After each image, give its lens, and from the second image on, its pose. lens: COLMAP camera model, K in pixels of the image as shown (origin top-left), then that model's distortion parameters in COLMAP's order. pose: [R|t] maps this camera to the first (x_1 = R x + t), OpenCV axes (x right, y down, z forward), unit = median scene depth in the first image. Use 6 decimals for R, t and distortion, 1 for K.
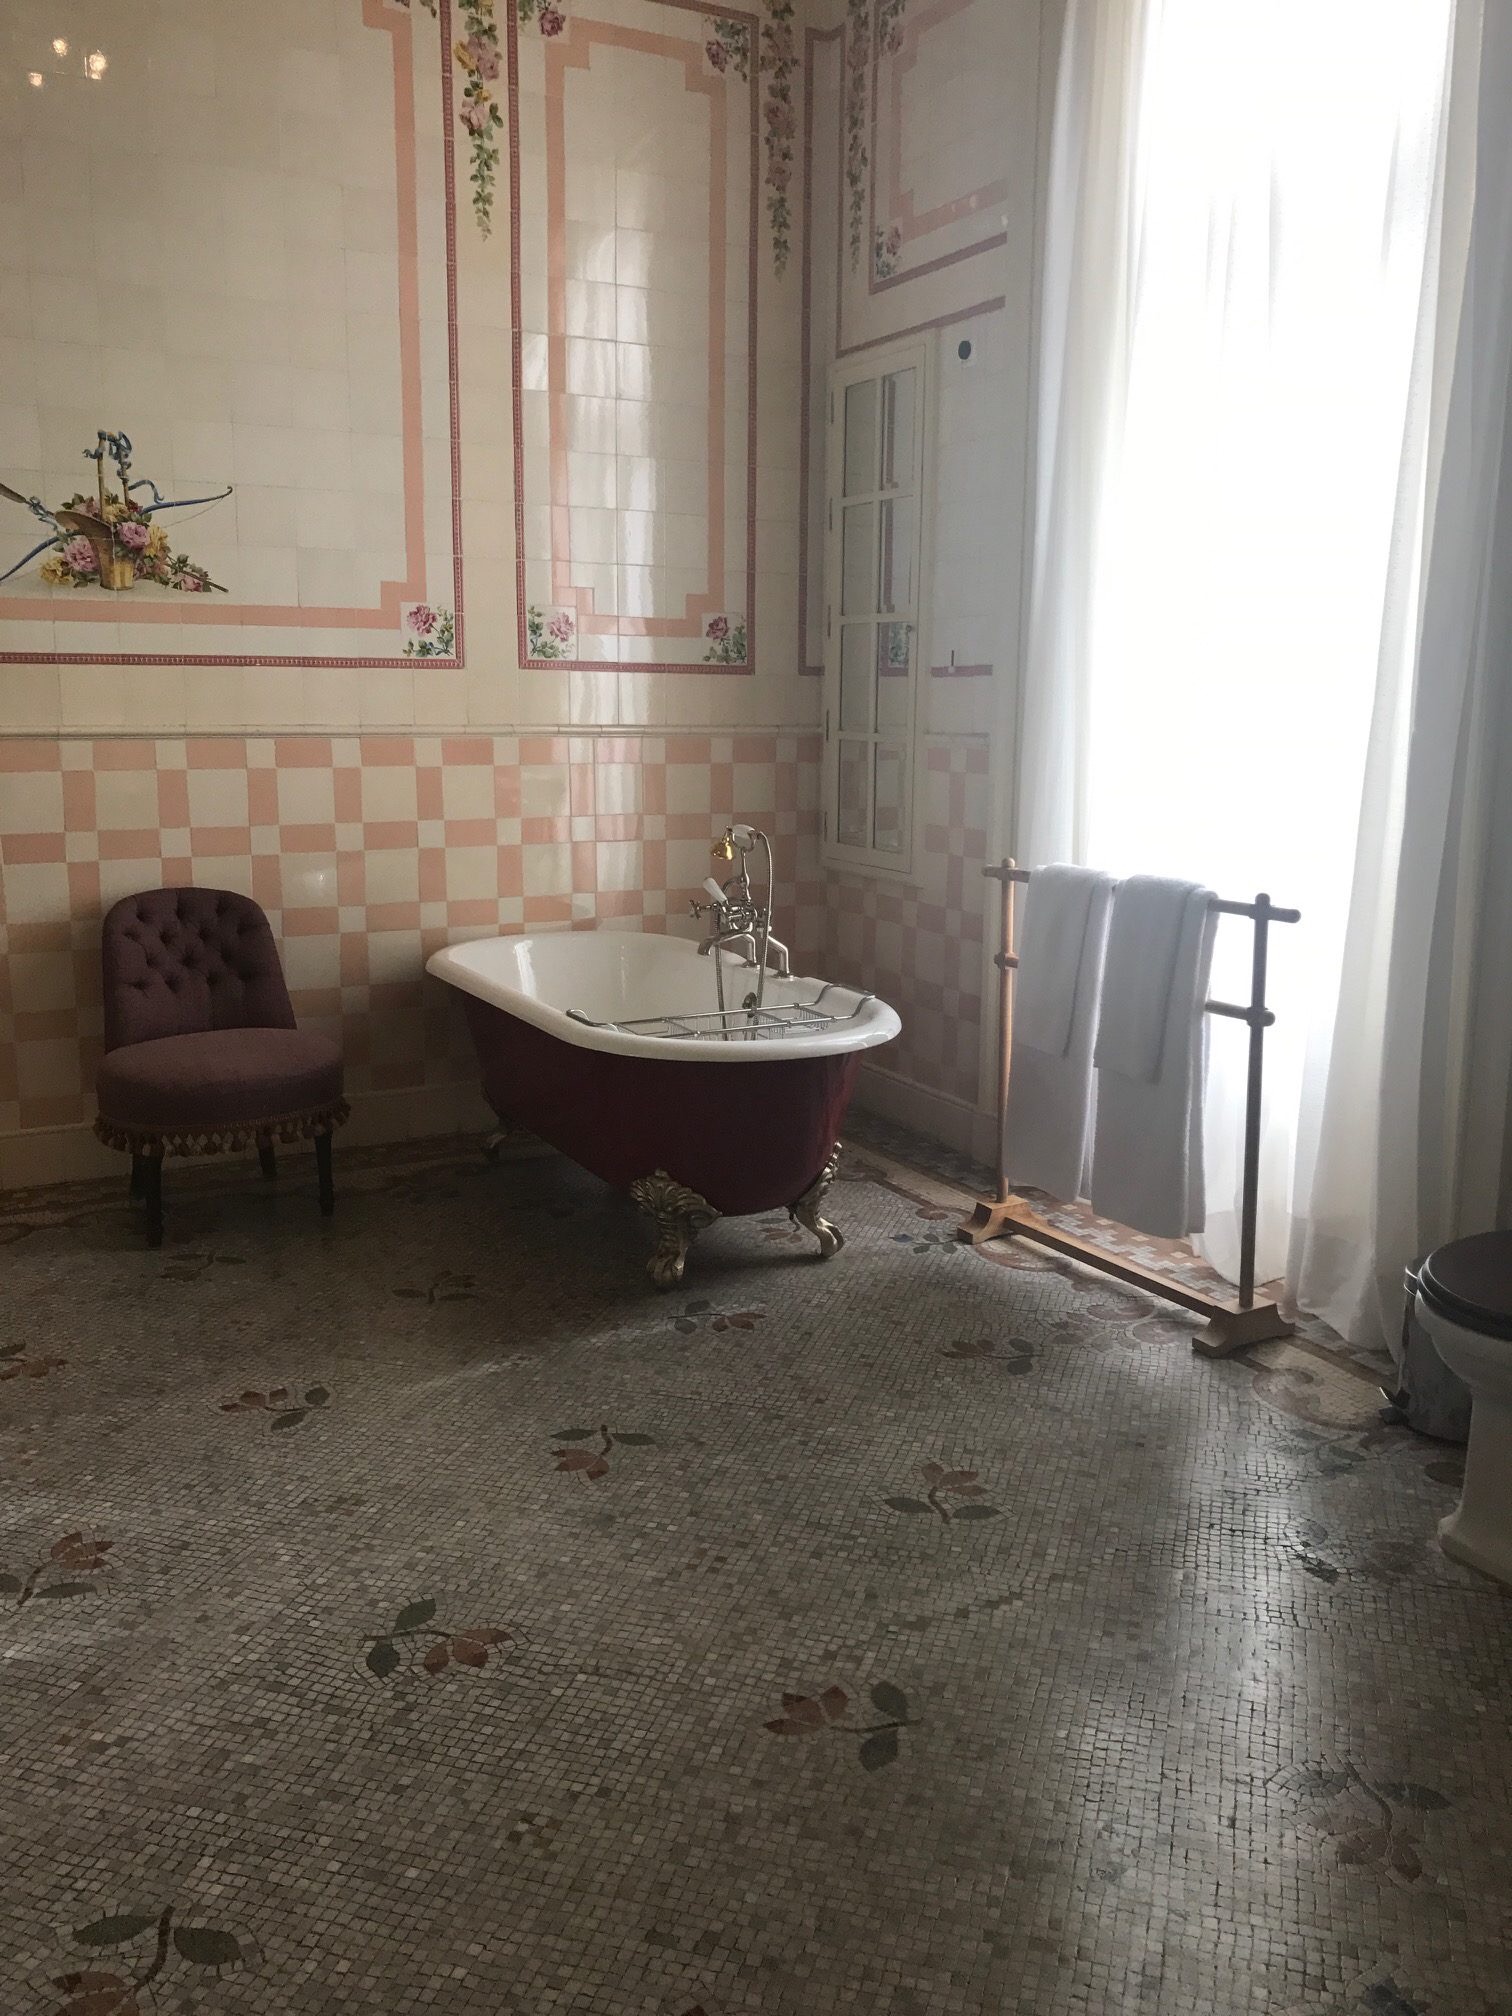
lens RADIAL K [[1658.7, 0, 756.0], [0, 1658.7, 1008.0], [0, 0, 1]] dist [-0.001495, 0.003331]
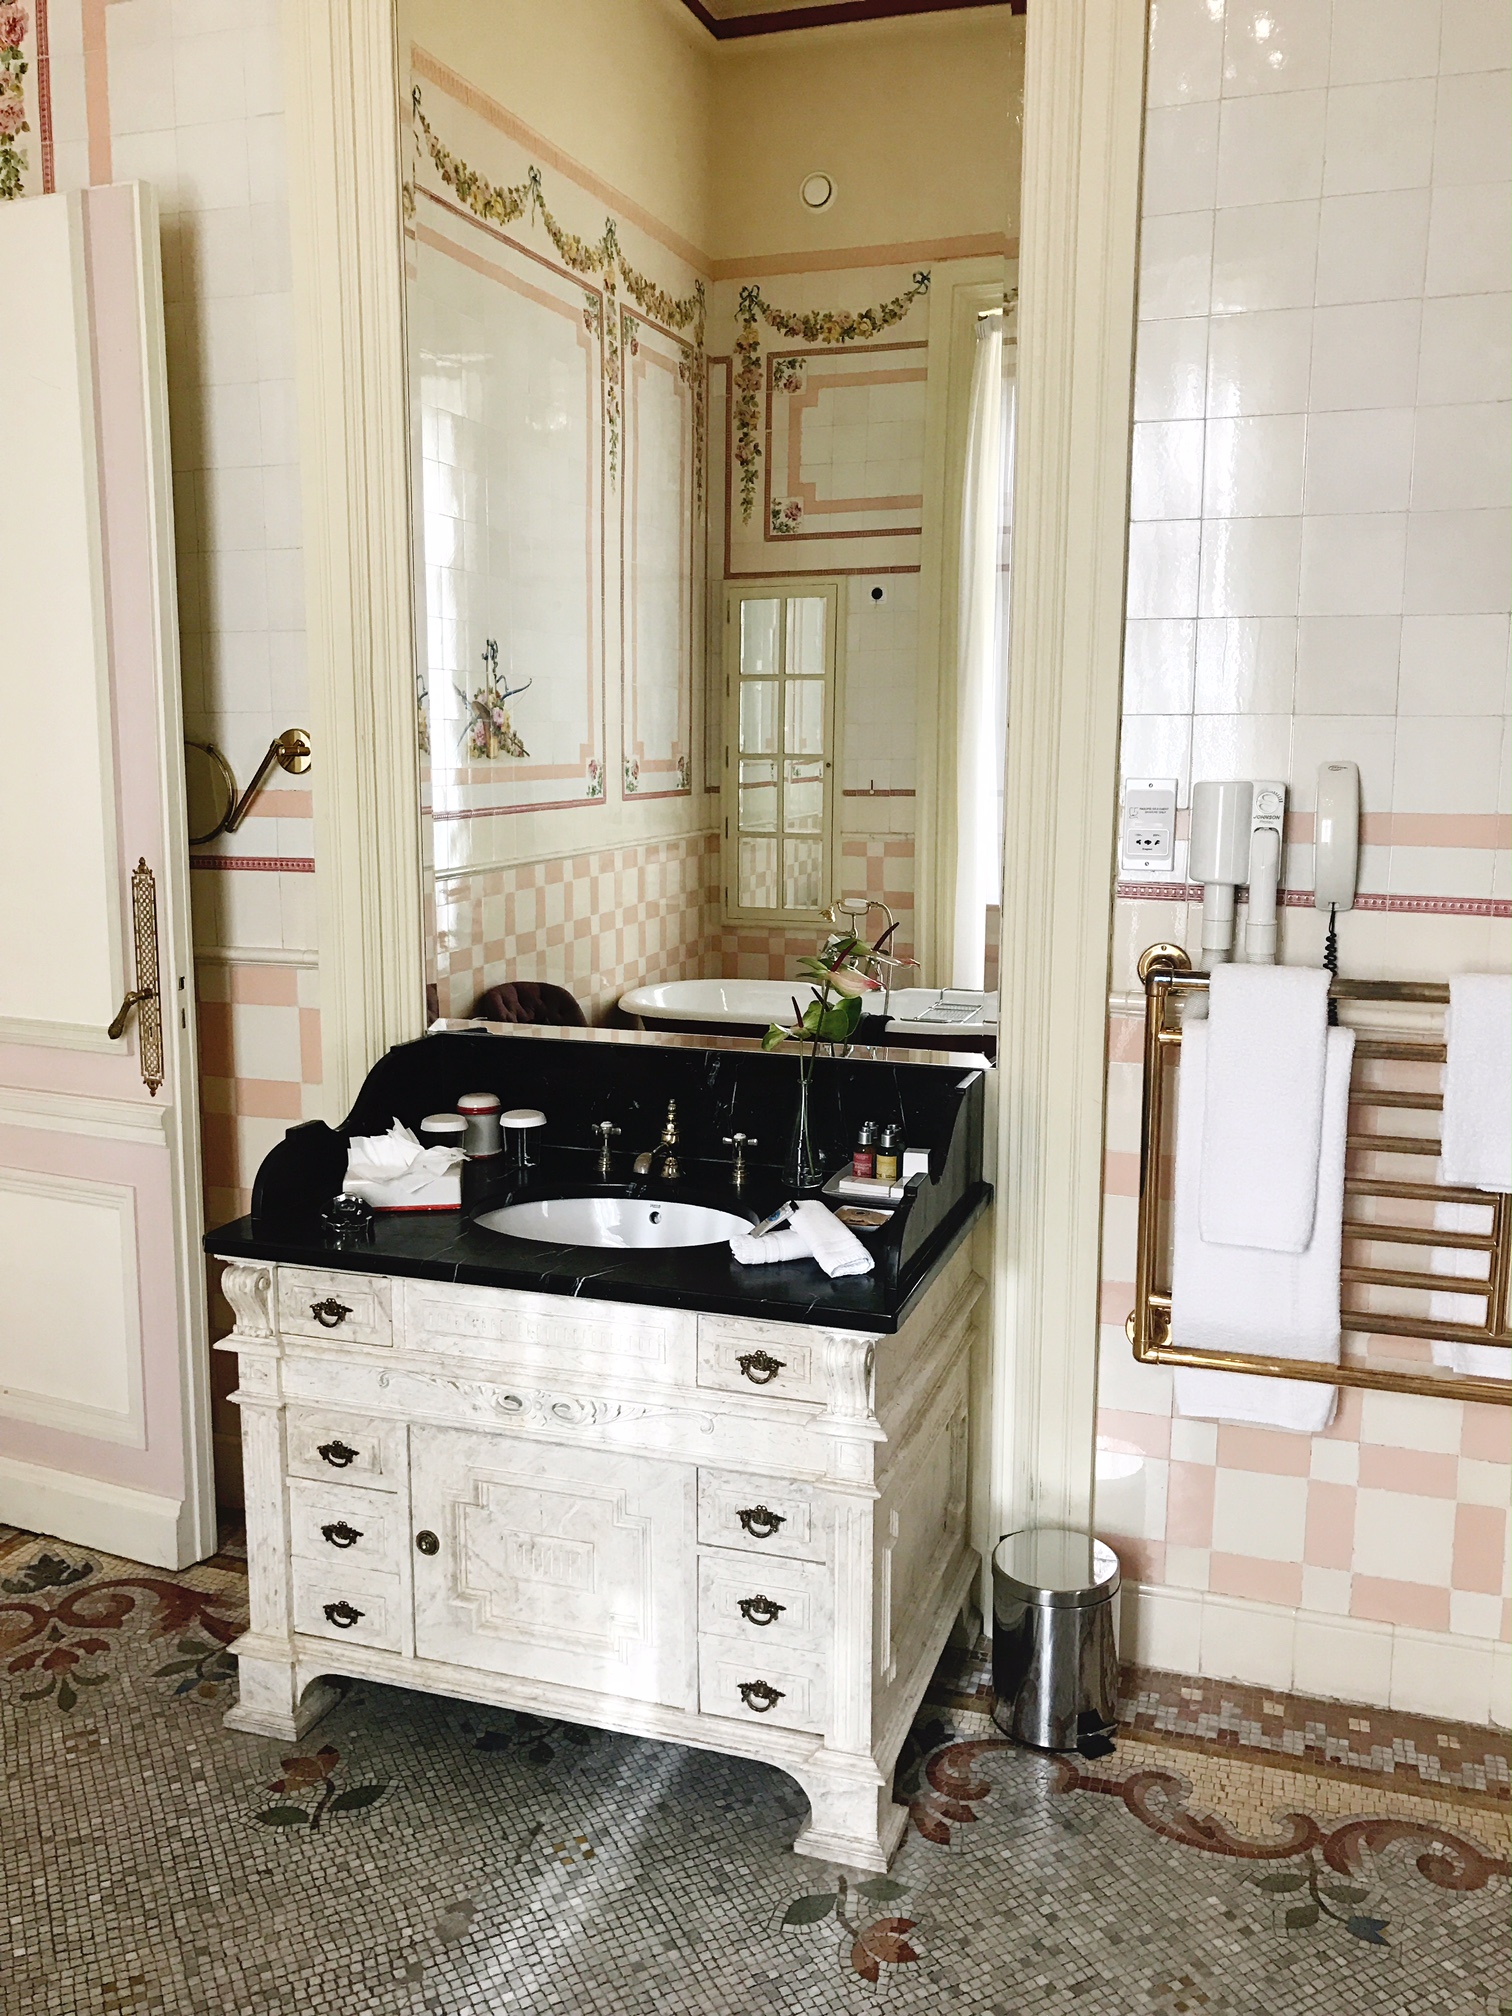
lens RADIAL K [[1658.7, 0, 756.0], [0, 1658.7, 1008.0], [0, 0, 1]] dist [-0.001495, 0.003331]
pose [[0.734815, -0.122943, 0.667032, -1.020462], [0.134046, 0.990361, 0.034870, -0.070504], [-0.664890, 0.063790, 0.744213, -0.078732]]
